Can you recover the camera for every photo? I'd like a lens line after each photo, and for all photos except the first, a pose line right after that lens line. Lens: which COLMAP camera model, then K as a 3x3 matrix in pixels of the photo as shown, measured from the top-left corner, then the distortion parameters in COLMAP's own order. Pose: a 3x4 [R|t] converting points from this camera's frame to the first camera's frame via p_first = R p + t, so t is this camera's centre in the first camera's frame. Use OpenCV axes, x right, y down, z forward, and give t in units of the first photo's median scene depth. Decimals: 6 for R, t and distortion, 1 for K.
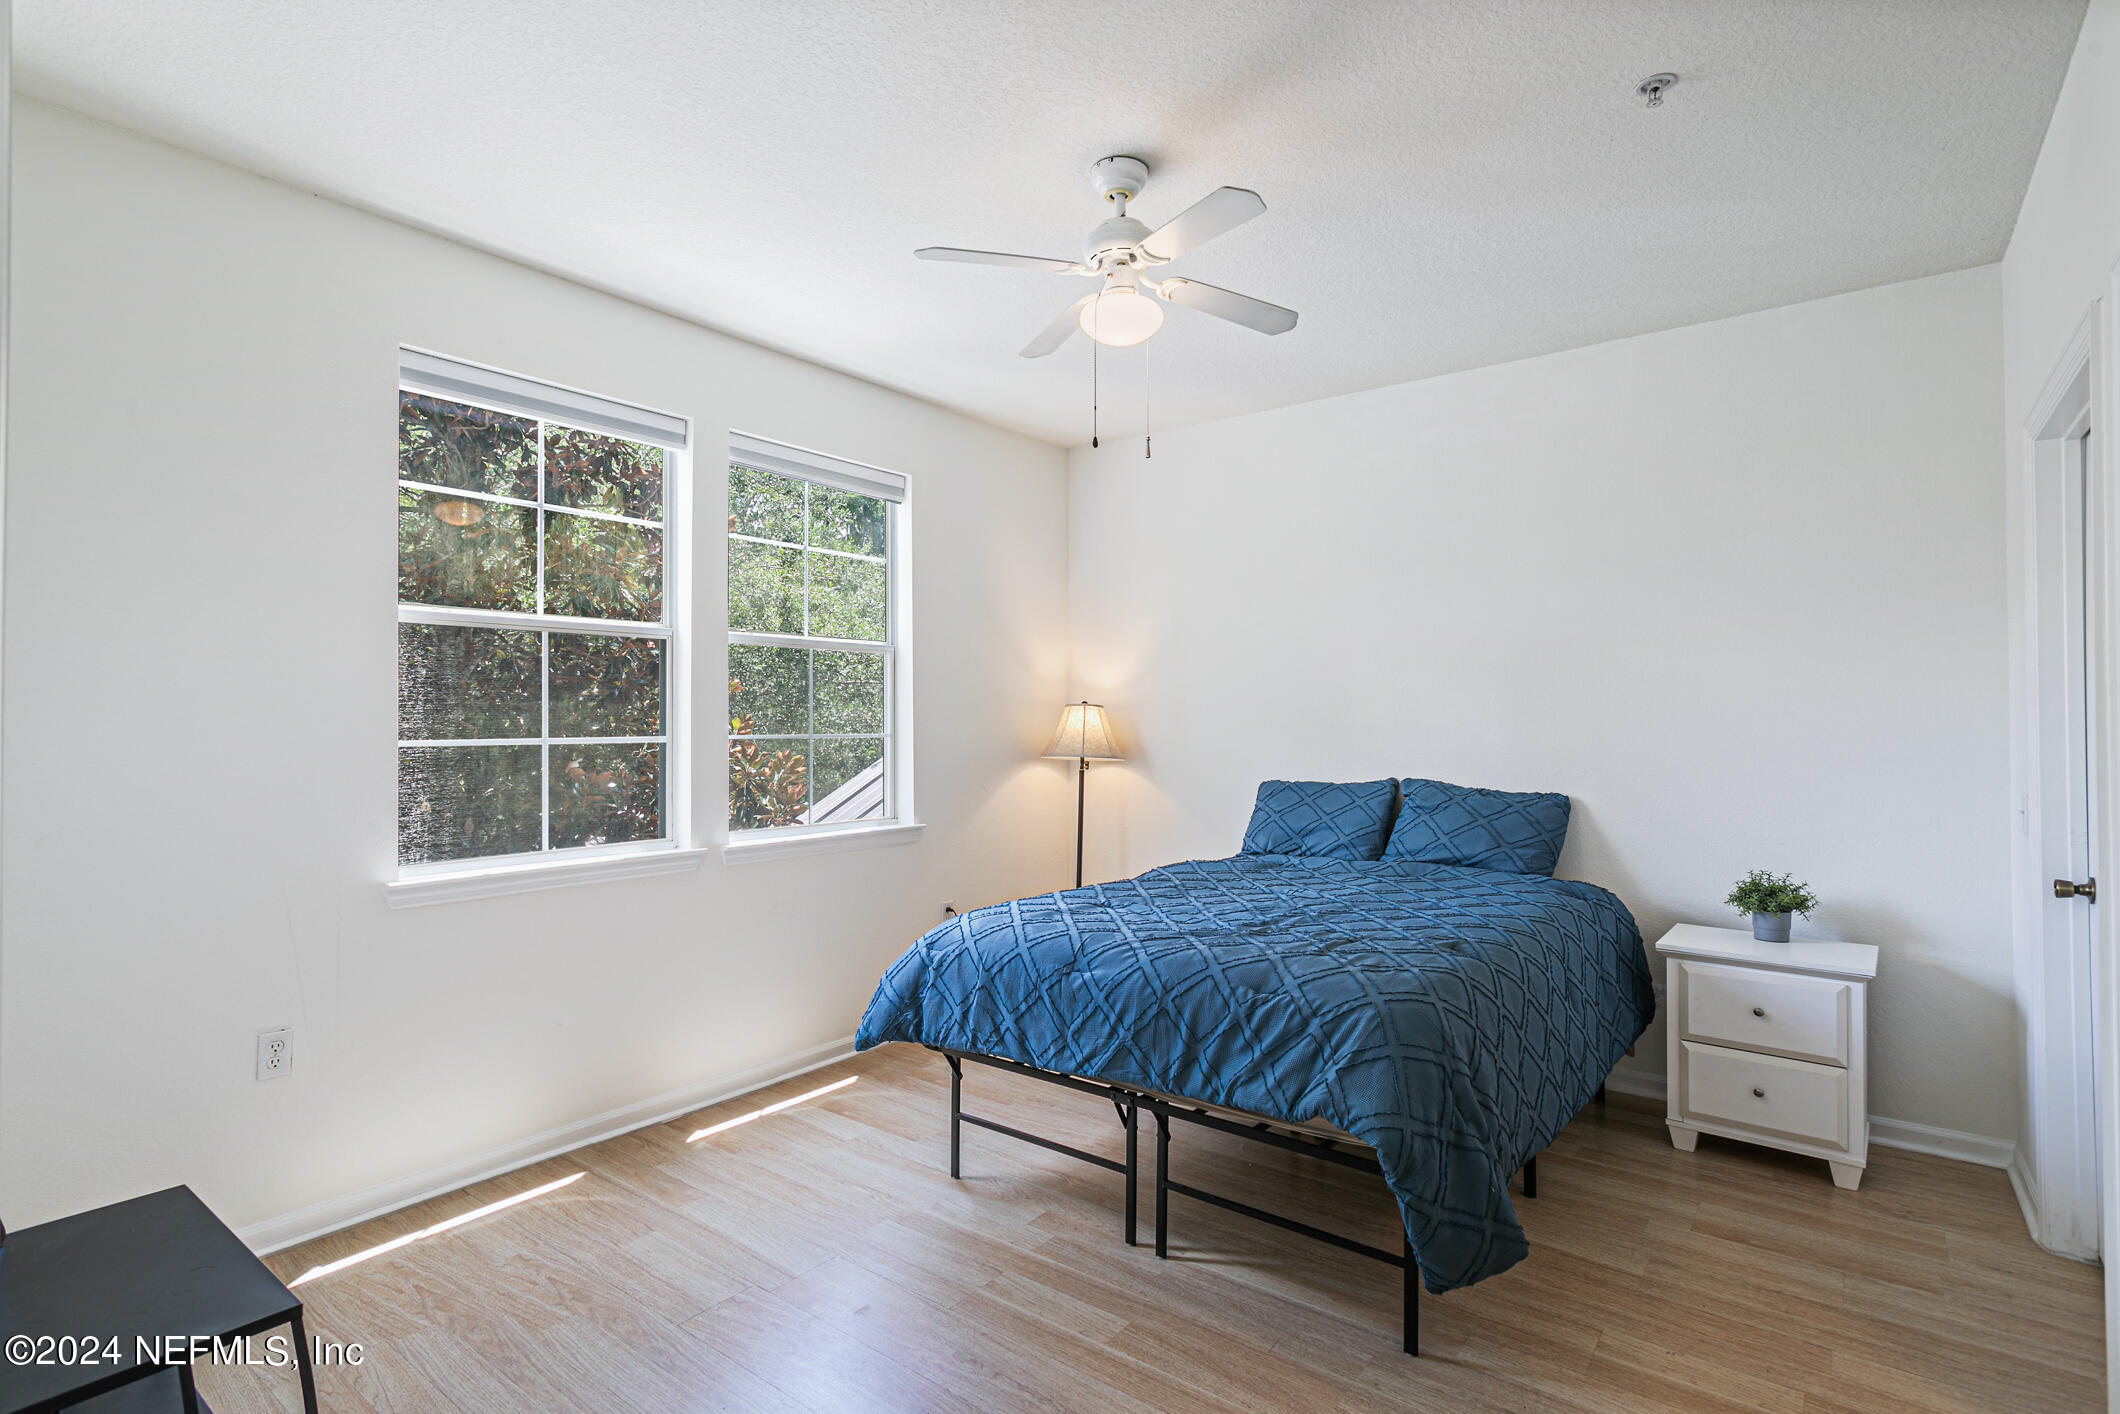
lens RADIAL K [[1030.3, 0, 1046.4], [0, 1030.3, 703.3], [0, 0, 1]] dist [-0.007669, -0.000474]
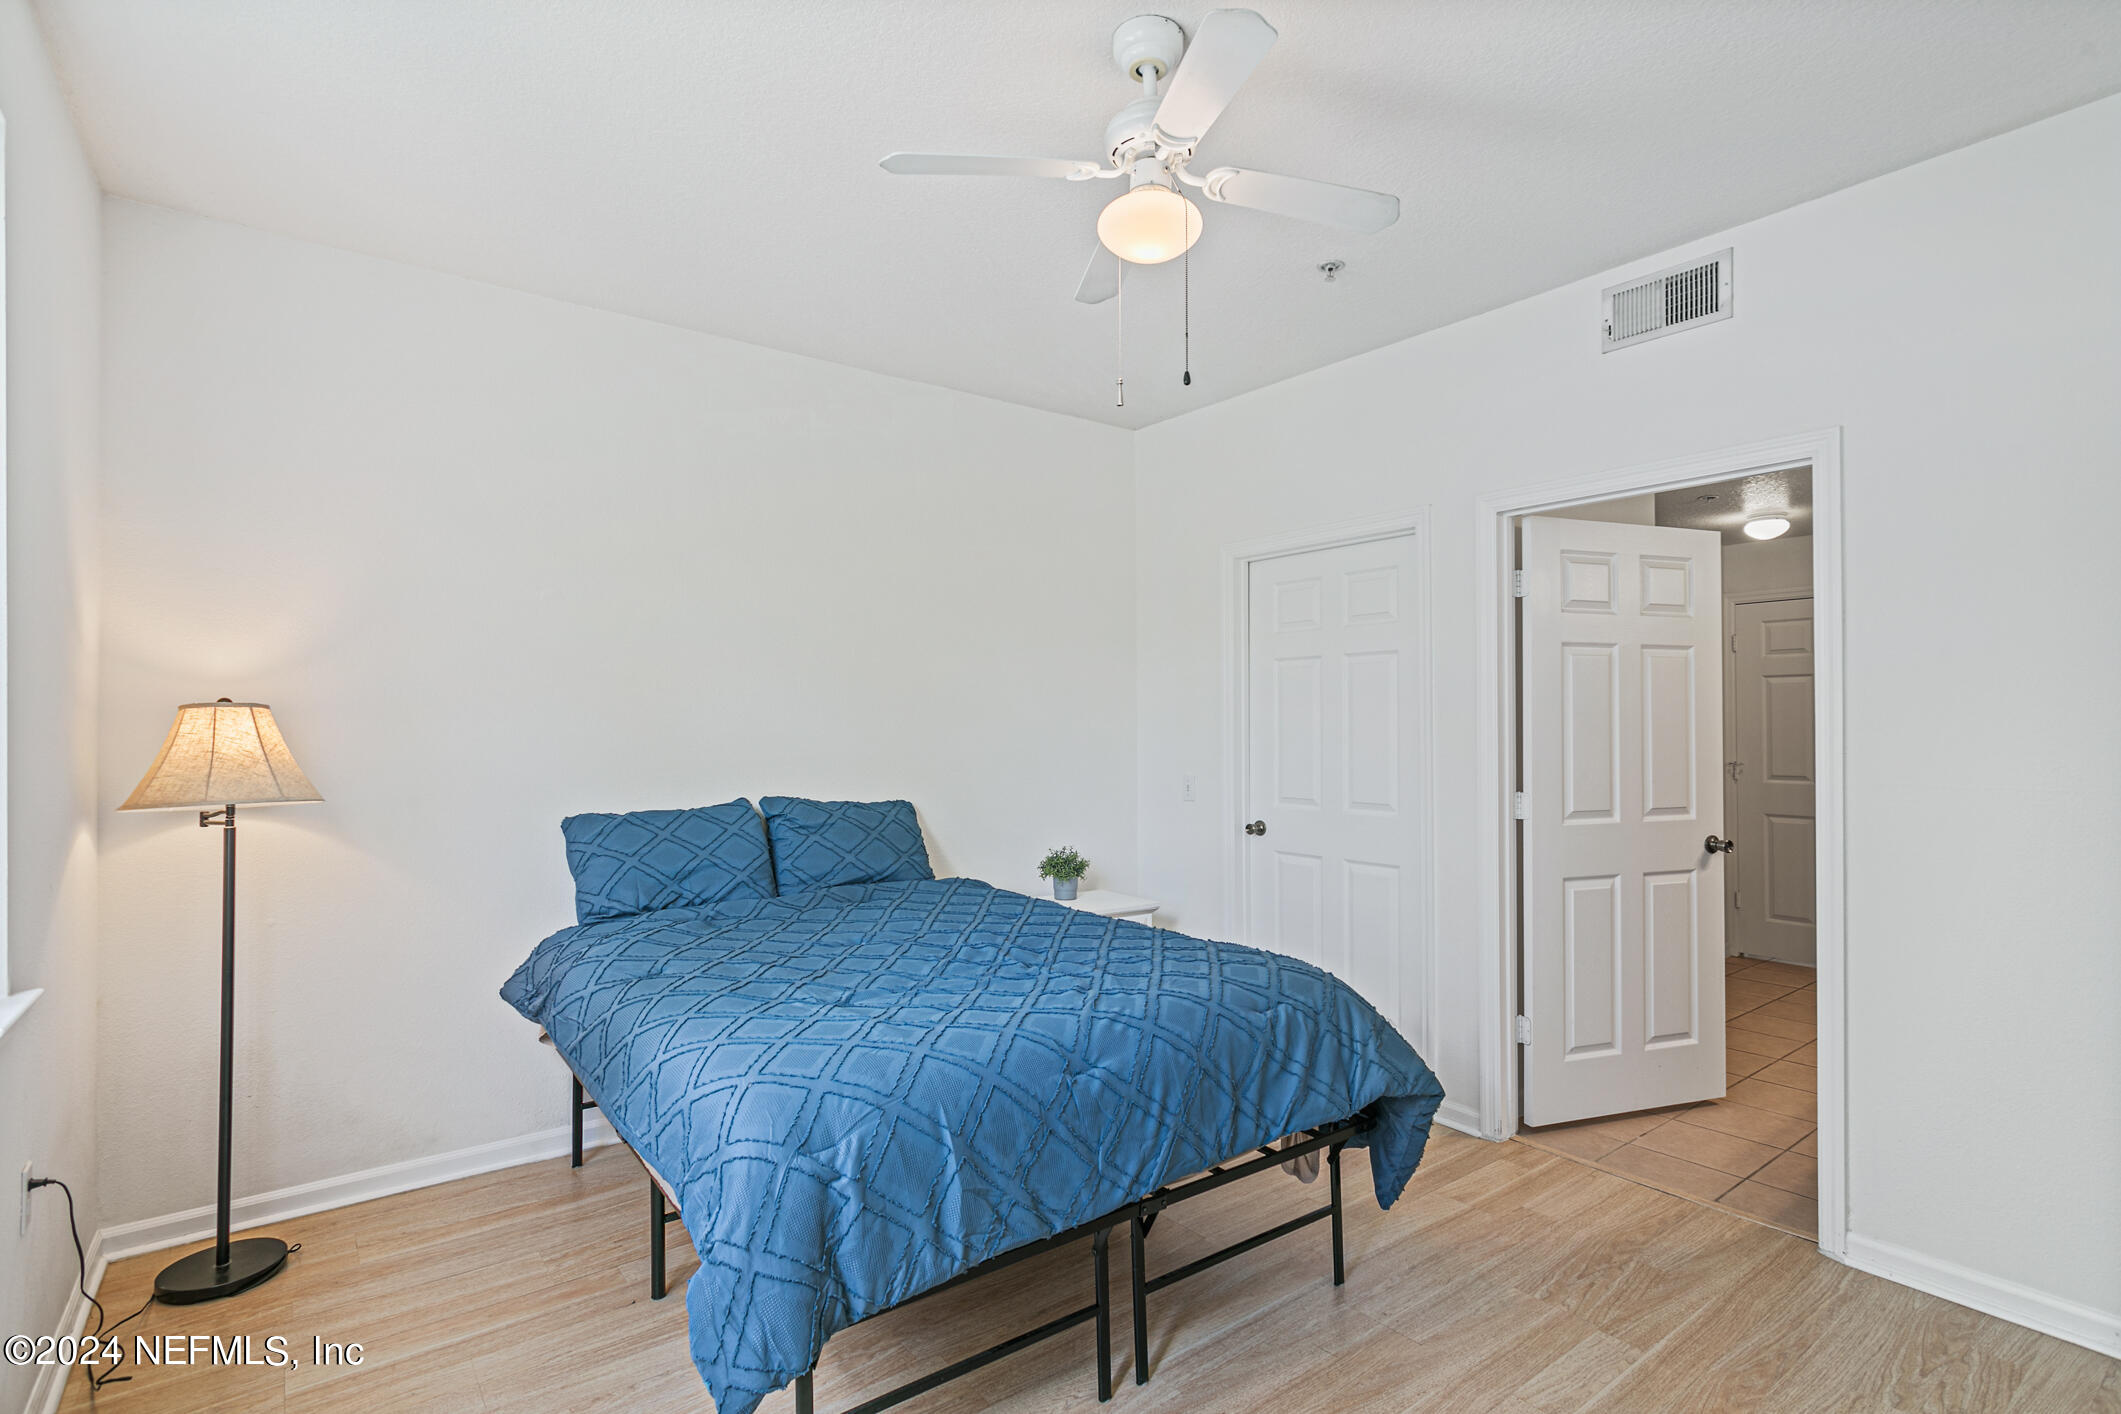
lens RADIAL K [[1057.9, 0, 1021.1], [0, 1057.9, 712.0], [0, 0, 1]] dist [0.004854, 0.000872]
pose [[0.258431, 0.011766, 0.965958, -0.714206], [-0.010612, 0.999900, -0.009341, 0.009376], [-0.965971, -0.007836, 0.258530, 0.848980]]
